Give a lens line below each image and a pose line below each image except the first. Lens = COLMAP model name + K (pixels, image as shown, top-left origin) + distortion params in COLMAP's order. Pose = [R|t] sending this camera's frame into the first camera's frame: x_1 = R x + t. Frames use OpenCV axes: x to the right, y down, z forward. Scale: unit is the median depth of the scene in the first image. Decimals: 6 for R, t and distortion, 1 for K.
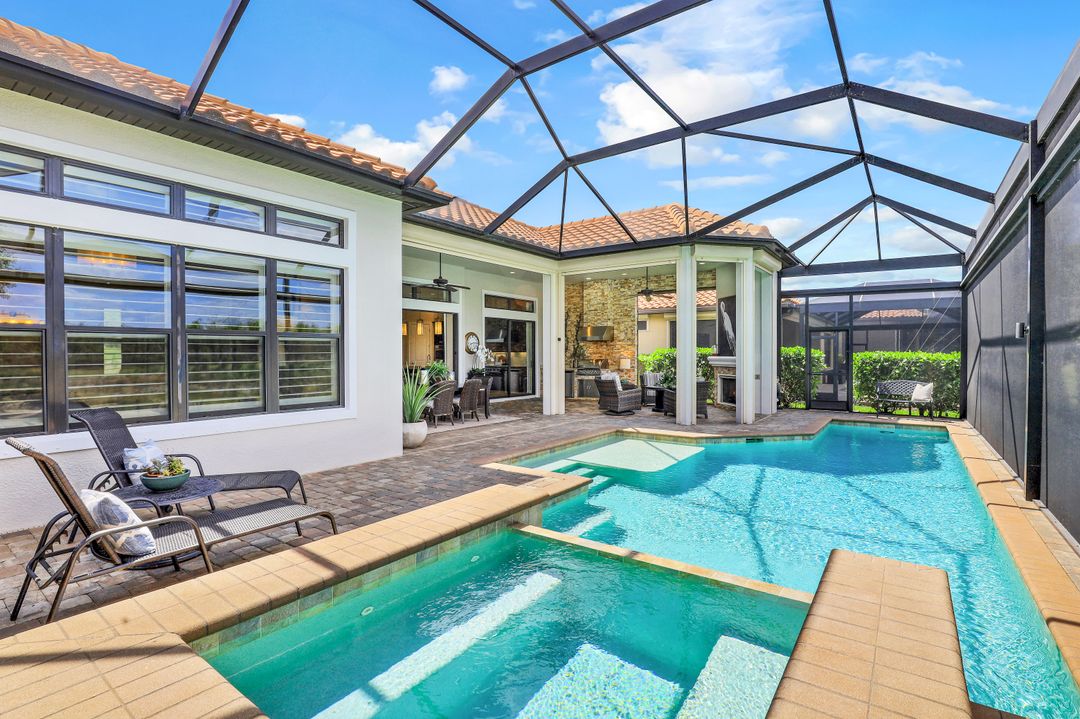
lens RADIAL K [[506.2, 0, 549.2], [0, 506.2, 358.5], [0, 0, 1]] dist [-0.029274, 0.003846]
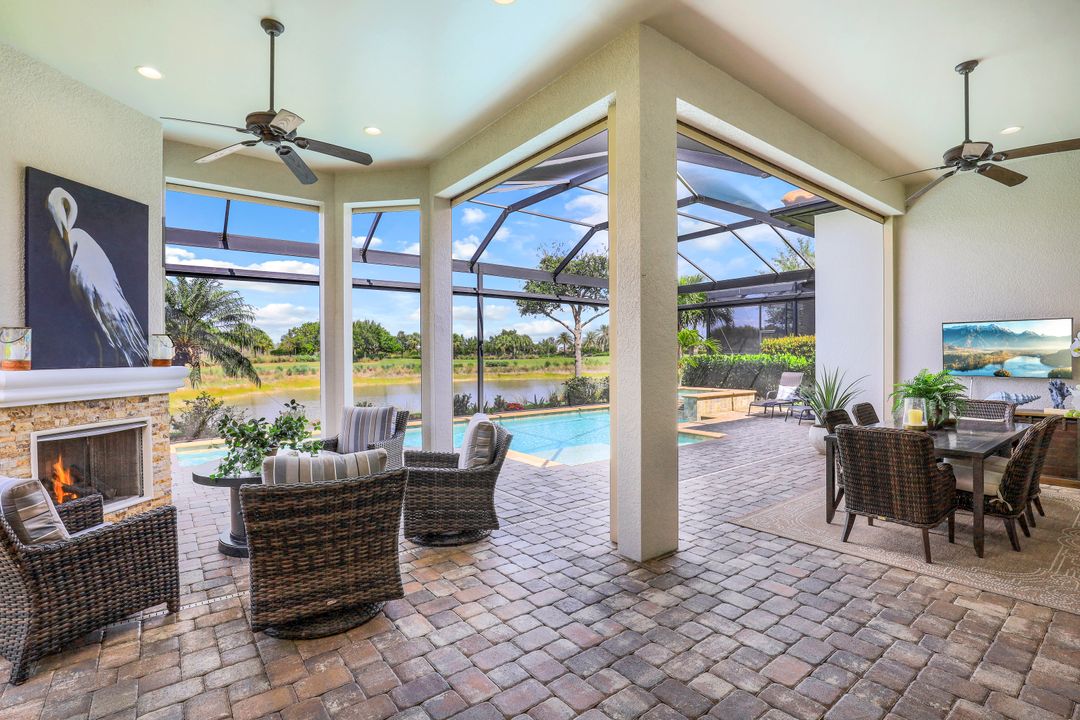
lens RADIAL K [[506.2, 0, 551.1], [0, 506.2, 361.5], [0, 0, 1]] dist [-0.029274, 0.003846]
pose [[-0.961093, 0.000293, 0.276225, -0.022395], [0.006550, 0.999742, 0.021728, -0.013895], [-0.276147, 0.022692, -0.960847, 1.251753]]
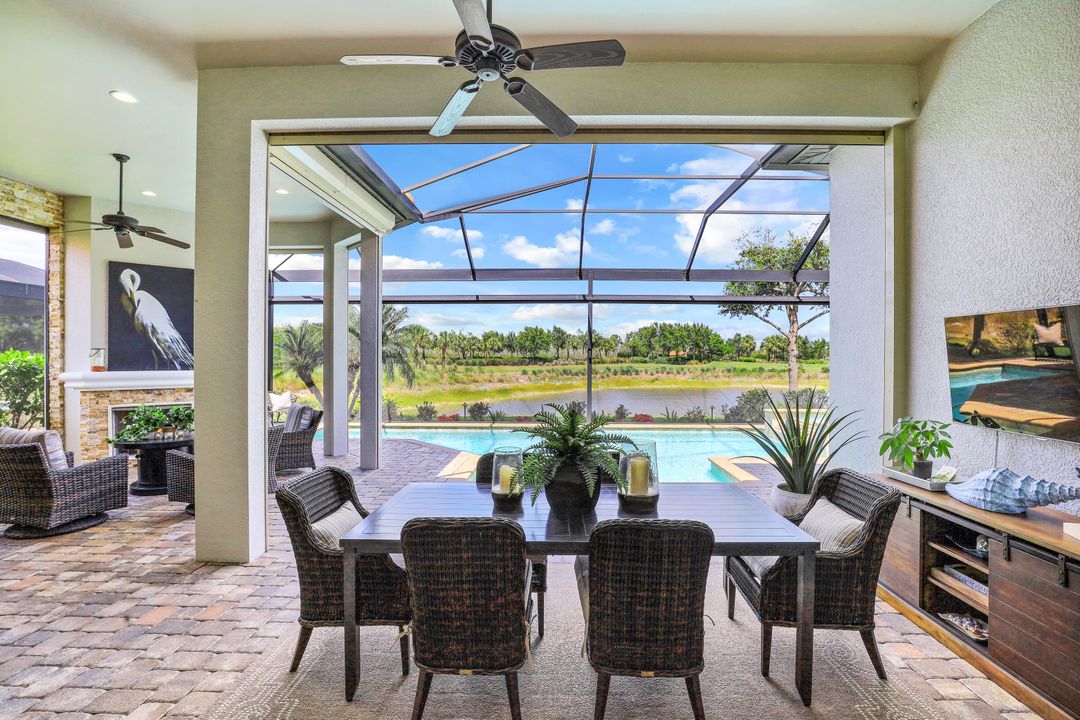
lens RADIAL K [[506.2, 0, 545.0], [0, 506.2, 358.5], [0, 0, 1]] dist [-0.029274, 0.003846]
pose [[-0.563570, -0.005261, 0.826051, -0.359720], [0.002916, 0.999961, 0.008358, -0.021543], [-0.826063, 0.007119, -0.563533, 0.968680]]
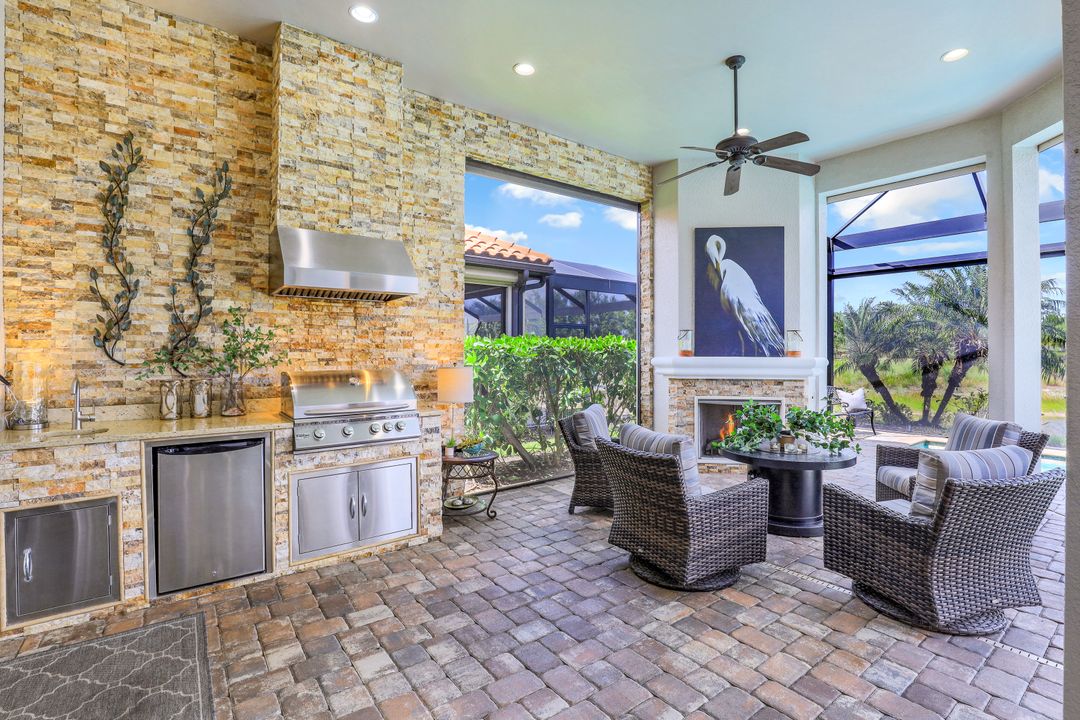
lens RADIAL K [[506.2, 0, 553.2], [0, 506.2, 336.8], [0, 0, 1]] dist [-0.029274, 0.003846]
pose [[0.284714, 0.024288, 0.958305, -0.133959], [0.001946, 0.999662, -0.025915, -0.010893], [-0.958611, 0.009243, 0.284570, 1.050352]]
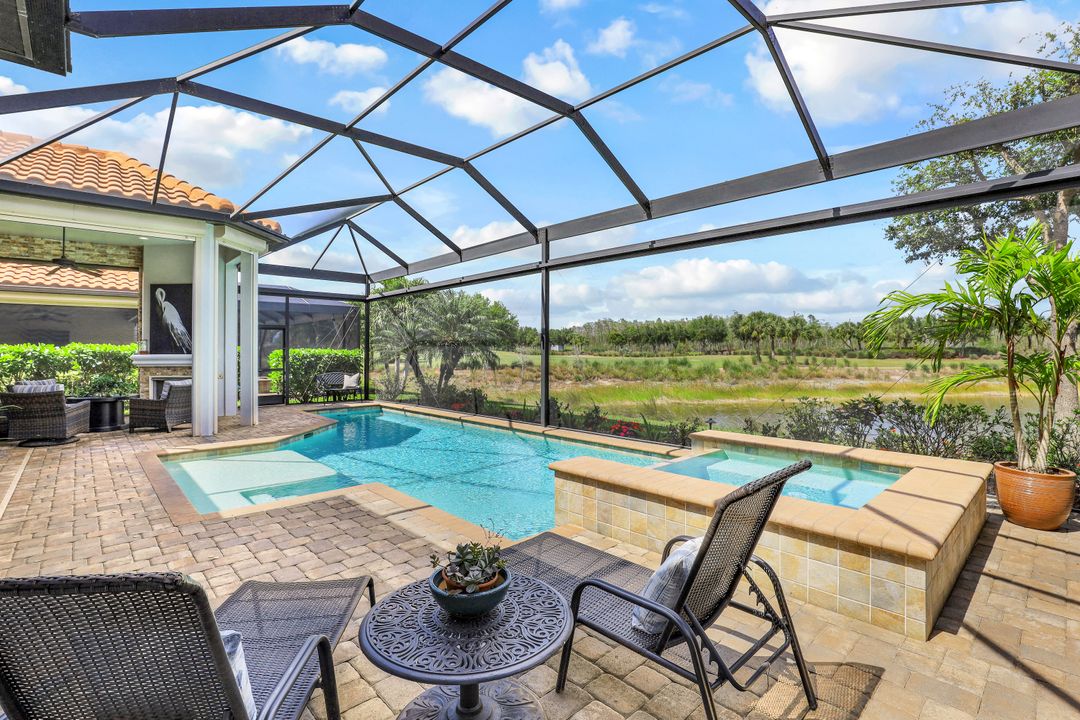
lens RADIAL K [[506.2, 0, 547.4], [0, 506.2, 338.0], [0, 0, 1]] dist [-0.029274, 0.003846]
pose [[0.195543, 0.021329, 0.980463, -0.347069], [0.013798, 0.999605, -0.024498, -0.002100], [-0.980598, 0.018319, 0.195171, 0.224378]]
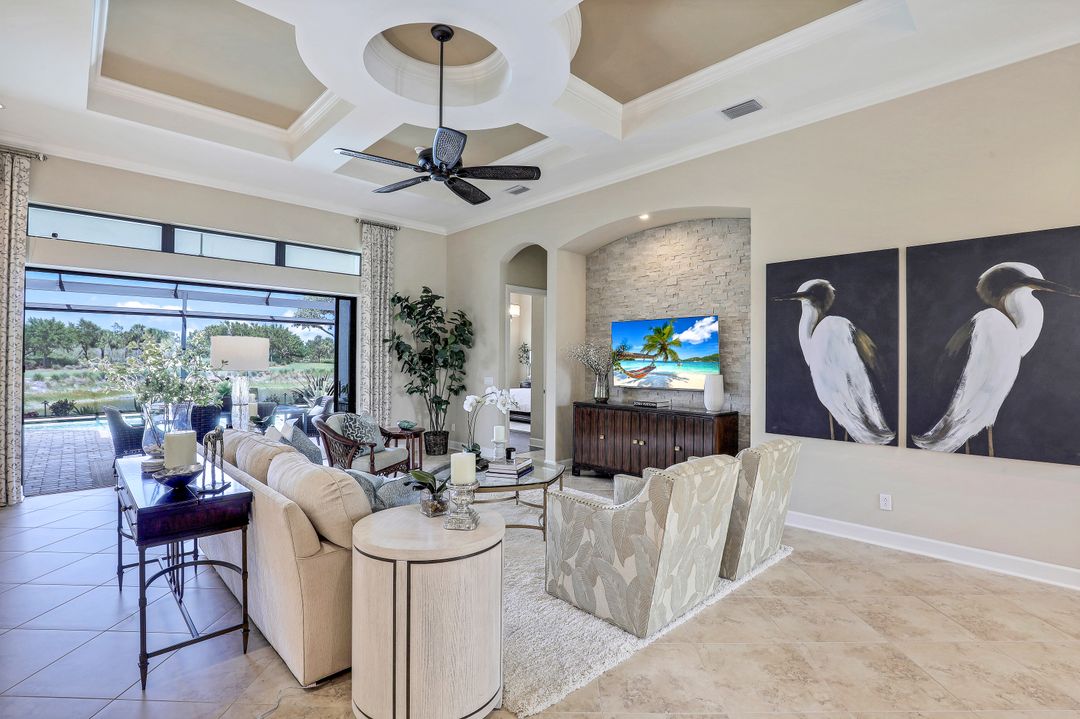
lens RADIAL K [[503.8, 0, 556.0], [0, 503.8, 355.3], [0, 0, 1]] dist [-0.033727, 0.004208]
pose [[-0.986241, -0.004014, 0.165264, -0.696630], [-0.004452, 0.999987, -0.002280, -0.025779], [-0.165252, -0.002984, -0.986247, 1.382858]]
